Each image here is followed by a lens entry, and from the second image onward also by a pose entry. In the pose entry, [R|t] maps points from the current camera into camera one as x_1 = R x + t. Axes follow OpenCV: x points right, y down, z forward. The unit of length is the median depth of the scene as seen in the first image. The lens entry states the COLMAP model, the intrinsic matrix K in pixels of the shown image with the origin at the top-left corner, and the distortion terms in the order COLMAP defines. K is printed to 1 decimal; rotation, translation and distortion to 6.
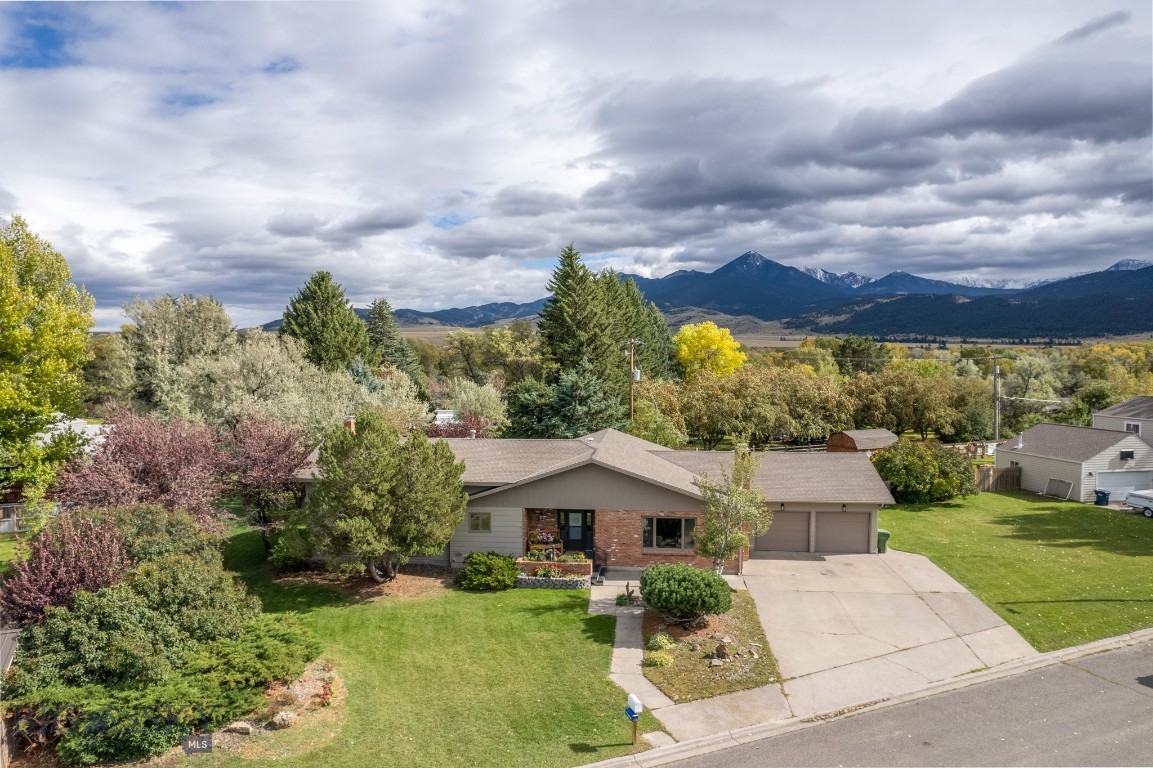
lens RADIAL K [[725.6, 0, 576.5], [0, 725.6, 384.0], [0, 0, 1]] dist [-0.051536, 0.000308]
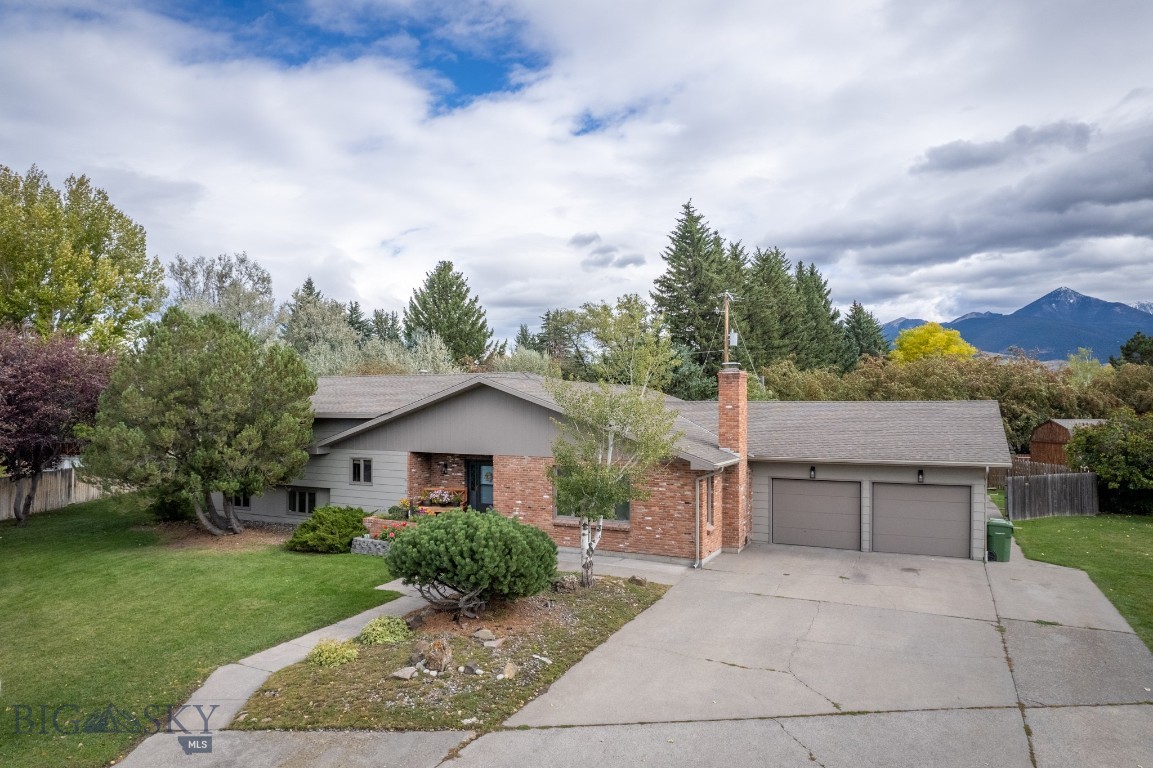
lens RADIAL K [[739.5, 0, 576.5], [0, 739.5, 384.0], [0, 0, 1]] dist [-0.069304, 0.048741]
pose [[0.938349, -0.005746, -0.345642, 0.338286], [-0.016623, 0.997955, -0.061721, 0.149924], [0.345289, 0.063661, 0.936335, 0.382134]]
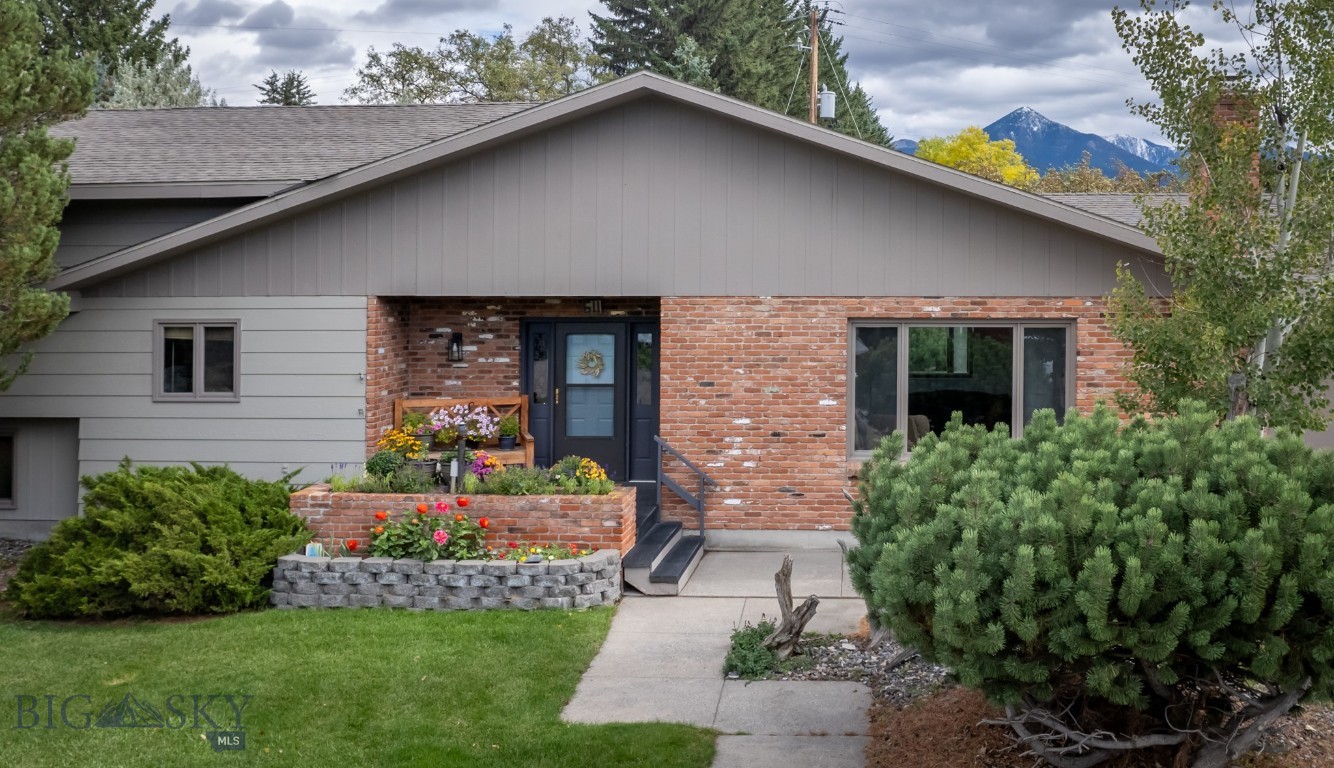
lens RADIAL K [[1296.3, 0, 776.7], [0, 1296.3, 247.5], [0, 0, 1]] dist [-0.036402, -0.002807]
pose [[0.998907, 0.002199, 0.046696, 0.045211], [0.000844, 0.997881, -0.065060, 0.186892], [-0.046740, 0.065028, 0.996788, 0.564799]]
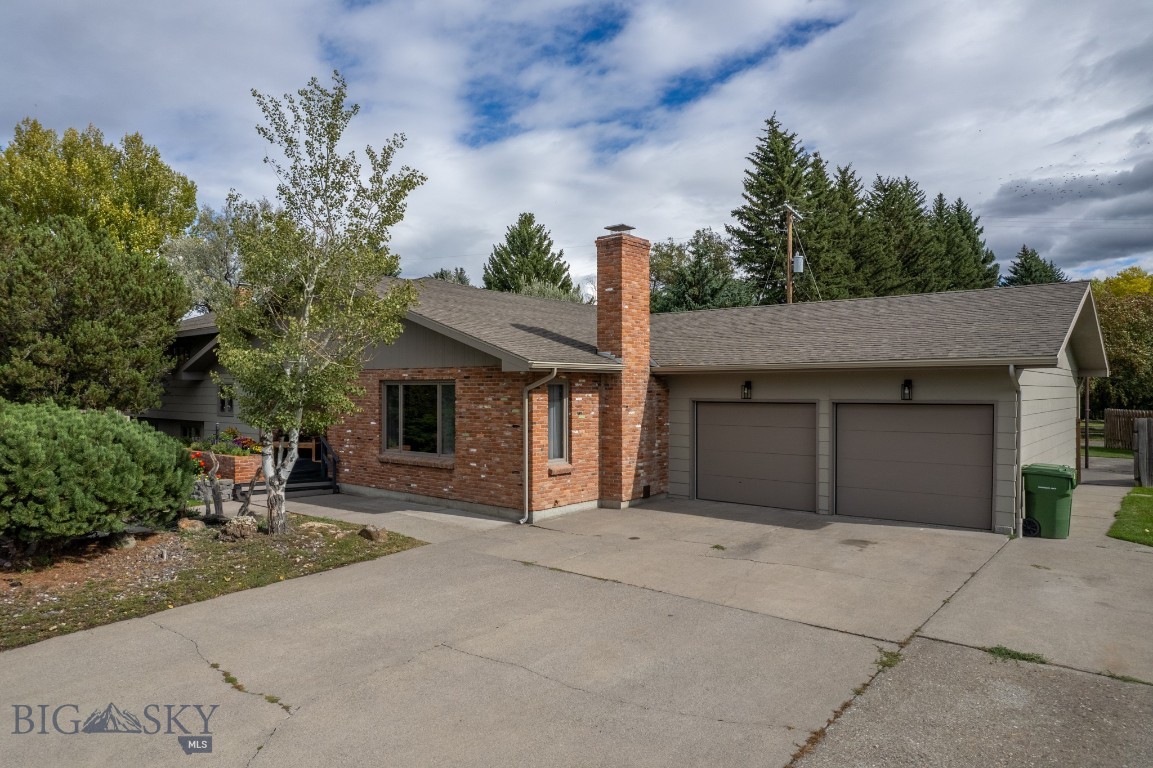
lens RADIAL K [[739.5, 0, 576.5], [0, 739.5, 384.0], [0, 0, 1]] dist [-0.069304, 0.048741]
pose [[0.833204, -0.001499, -0.552964, 0.463554], [-0.021664, 0.999140, -0.035352, 0.198941], [0.552542, 0.041435, 0.832455, 0.668544]]
